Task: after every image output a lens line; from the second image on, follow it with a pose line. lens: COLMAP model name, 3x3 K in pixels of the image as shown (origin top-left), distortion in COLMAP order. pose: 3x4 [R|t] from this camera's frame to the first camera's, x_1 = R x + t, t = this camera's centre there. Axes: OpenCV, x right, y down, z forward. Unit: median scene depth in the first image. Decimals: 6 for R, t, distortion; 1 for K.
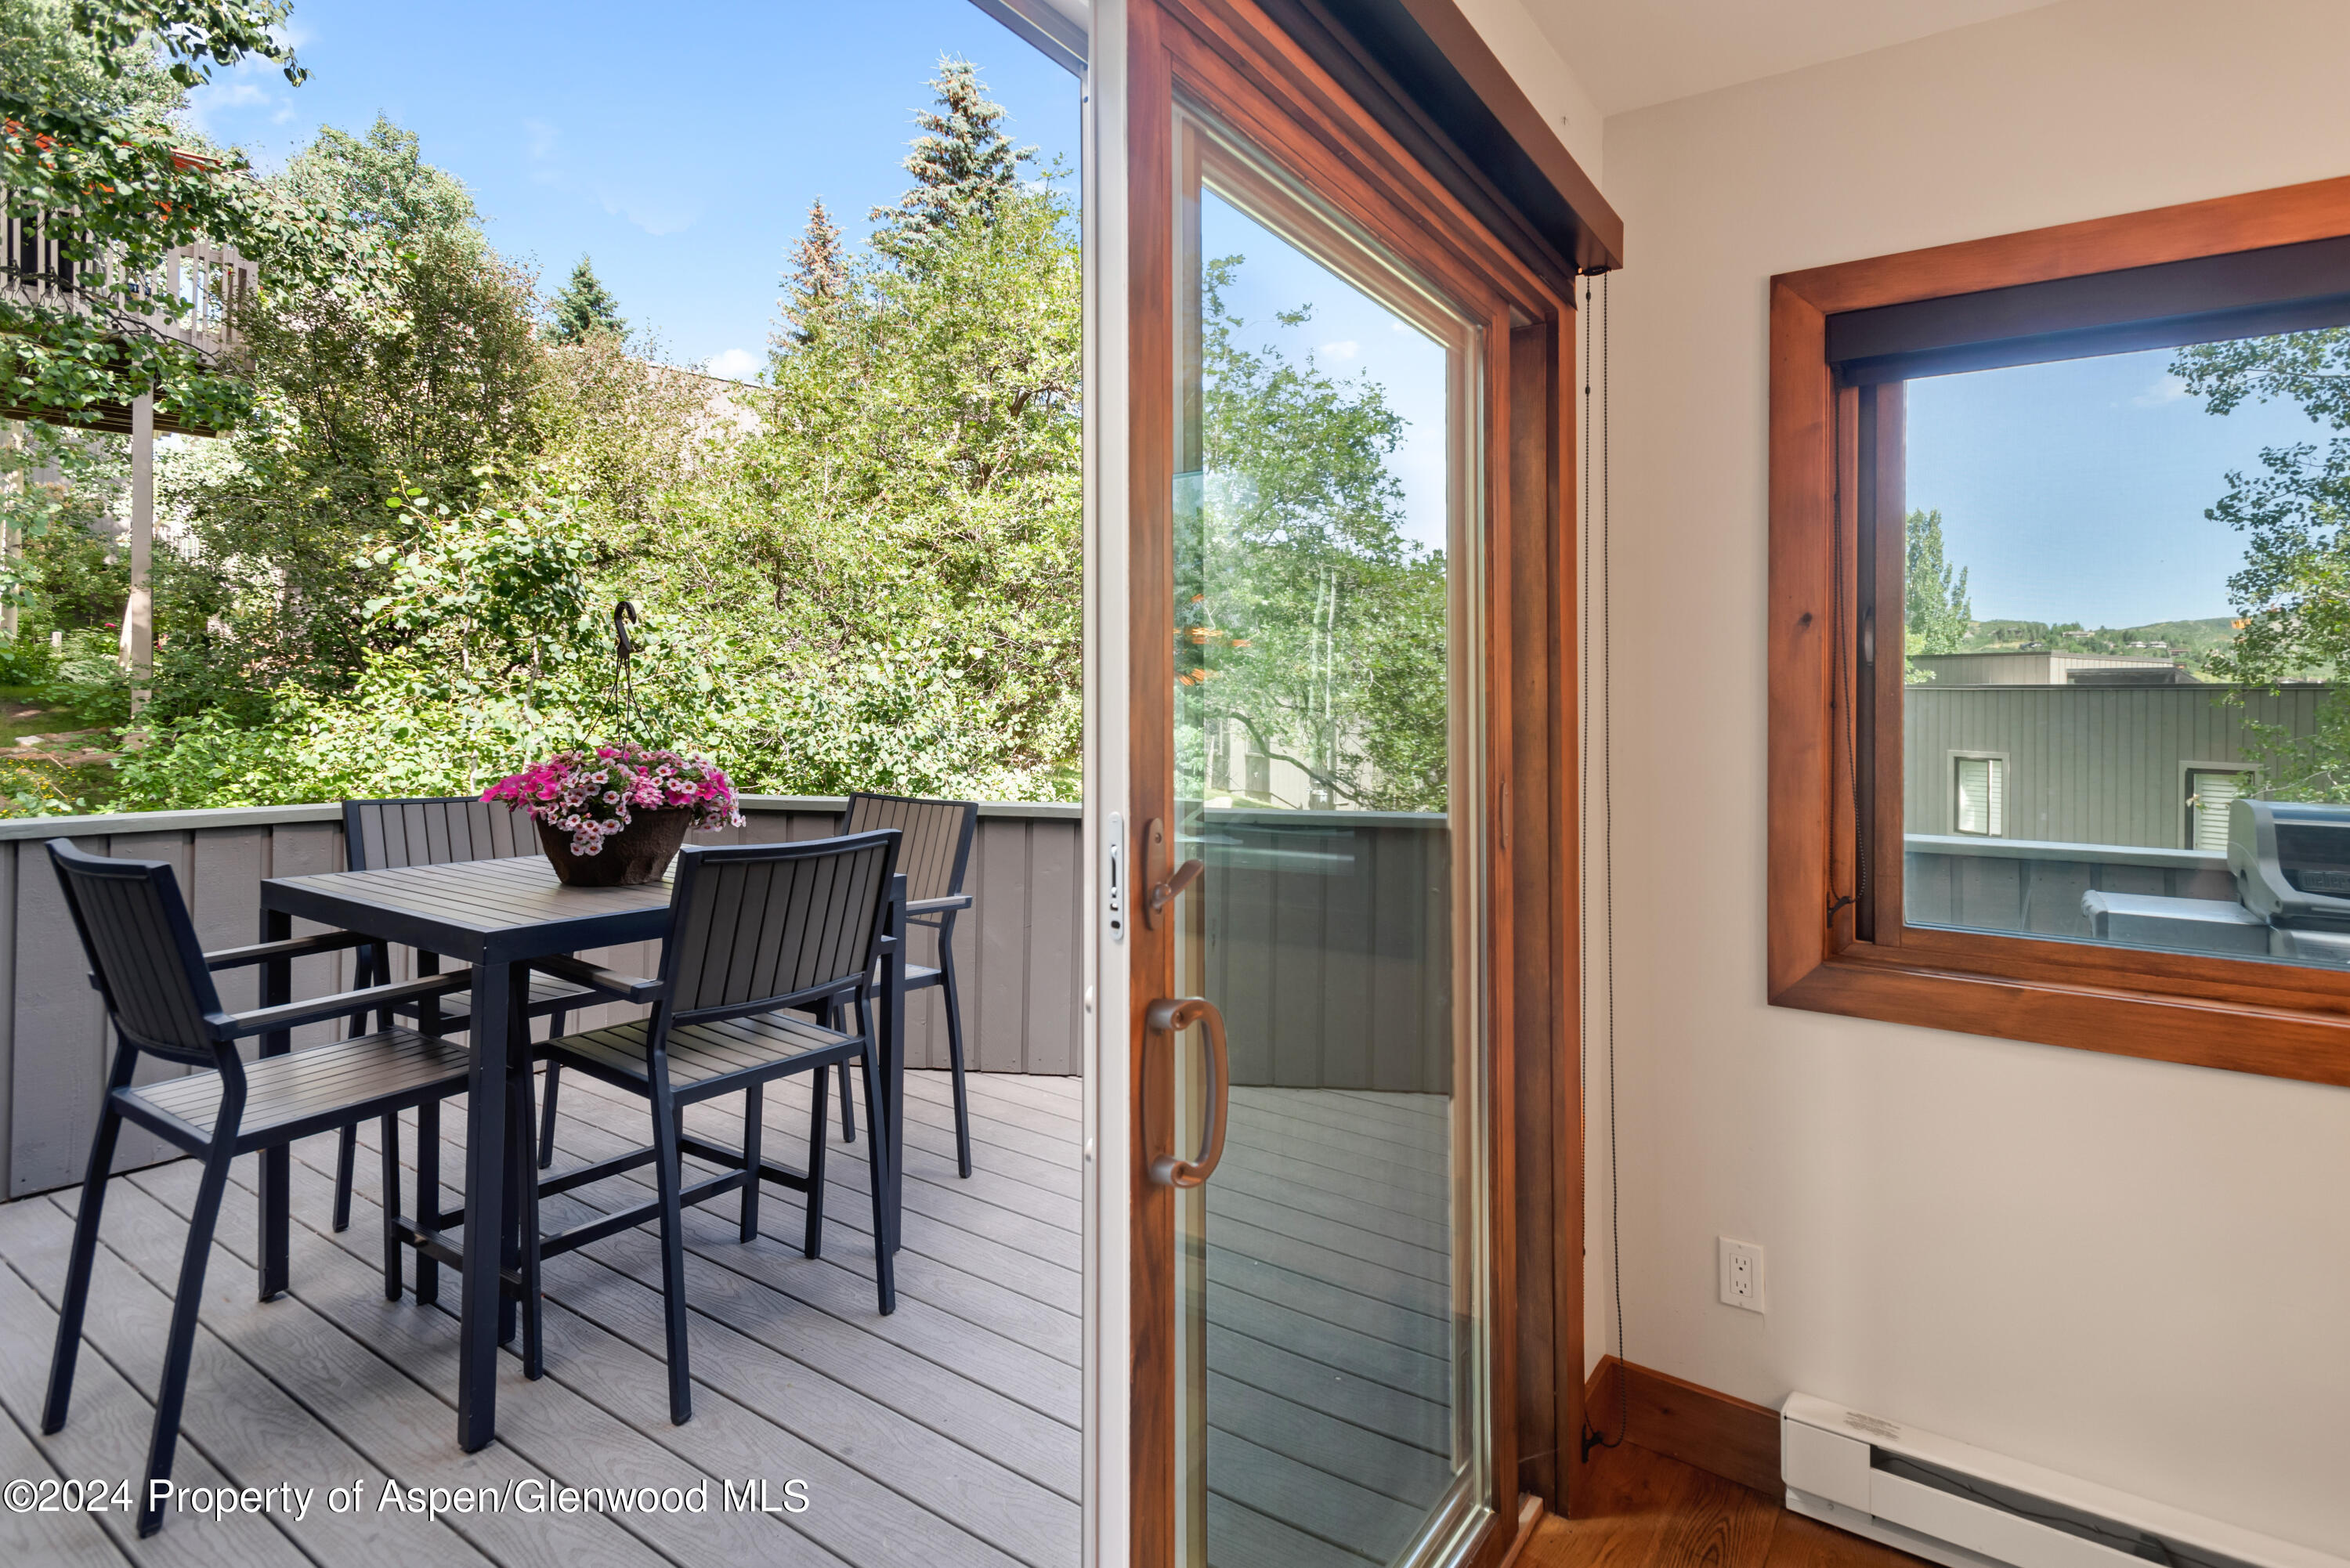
lens RADIAL K [[1152.4, 0, 1221.7], [0, 1152.4, 719.2], [0, 0, 1]] dist [0.015342, 0.000920]
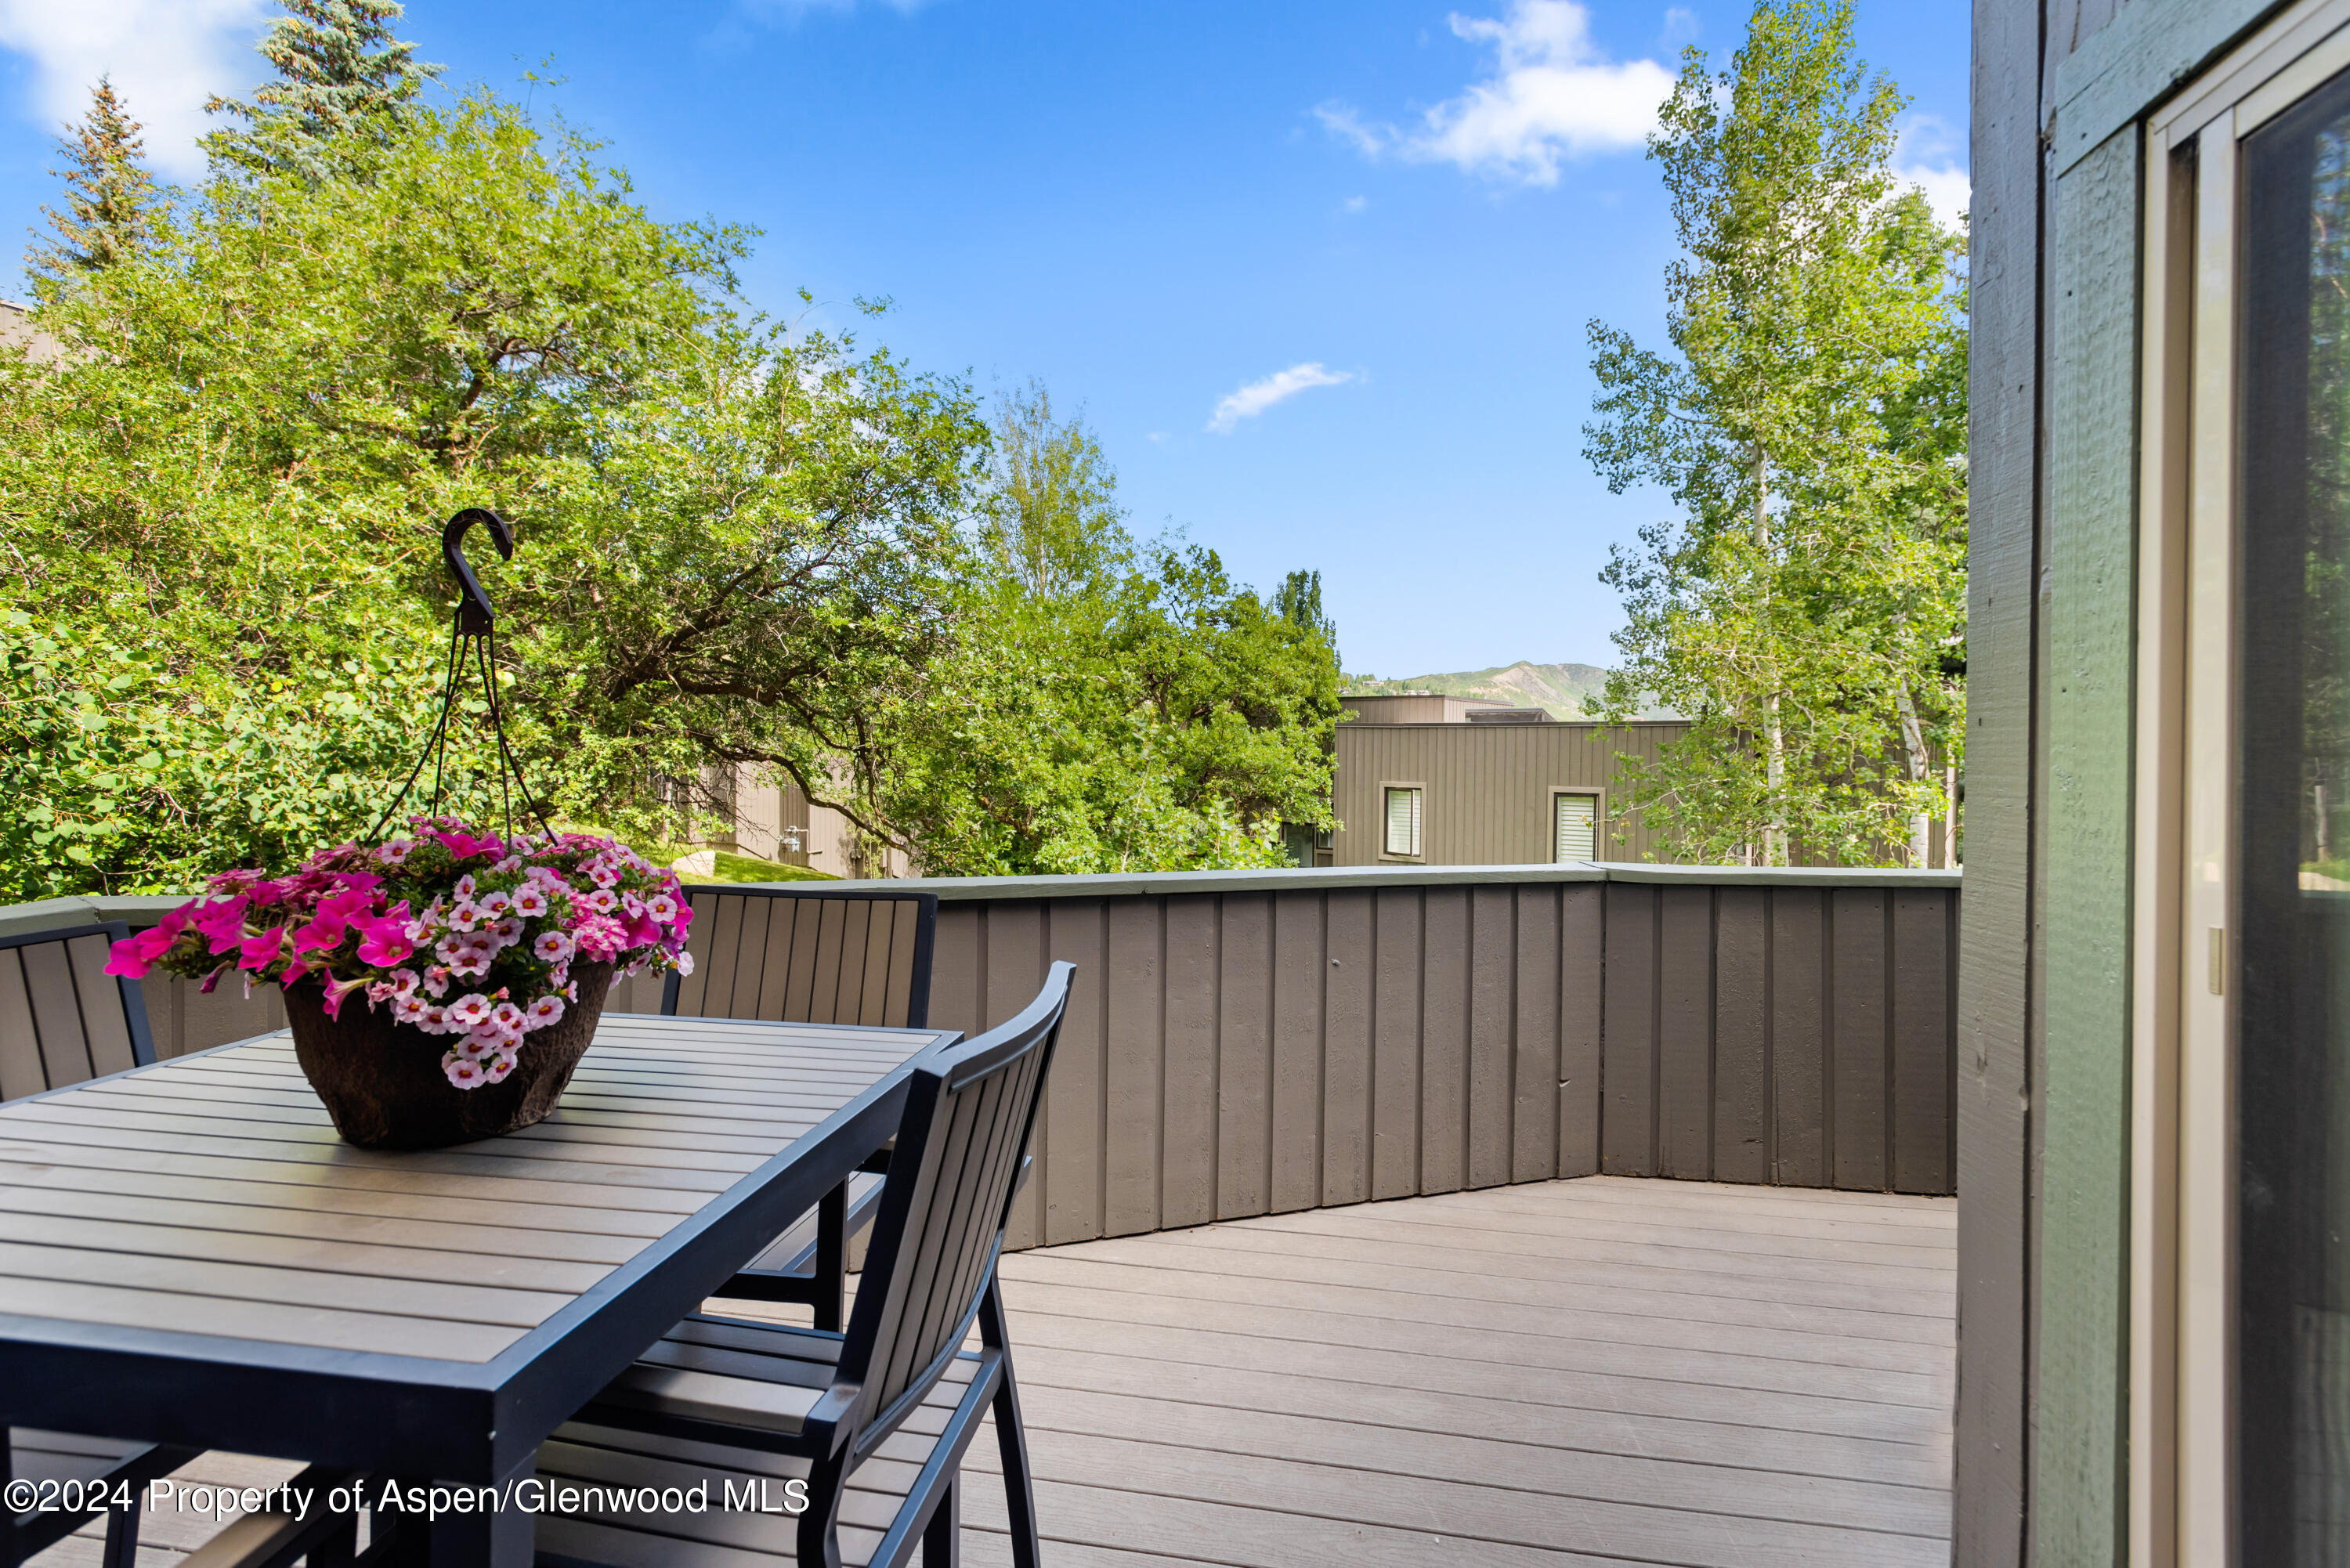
lens RADIAL K [[1163.2, 0, 1079.0], [0, 1163.2, 779.3], [0, 0, 1]] dist [0.006019, 0.000362]
pose [[0.927256, -0.020017, 0.373891, -0.117282], [0.014283, 0.999734, 0.018099, 0.000055], [-0.374154, -0.011442, 0.927296, 0.121264]]
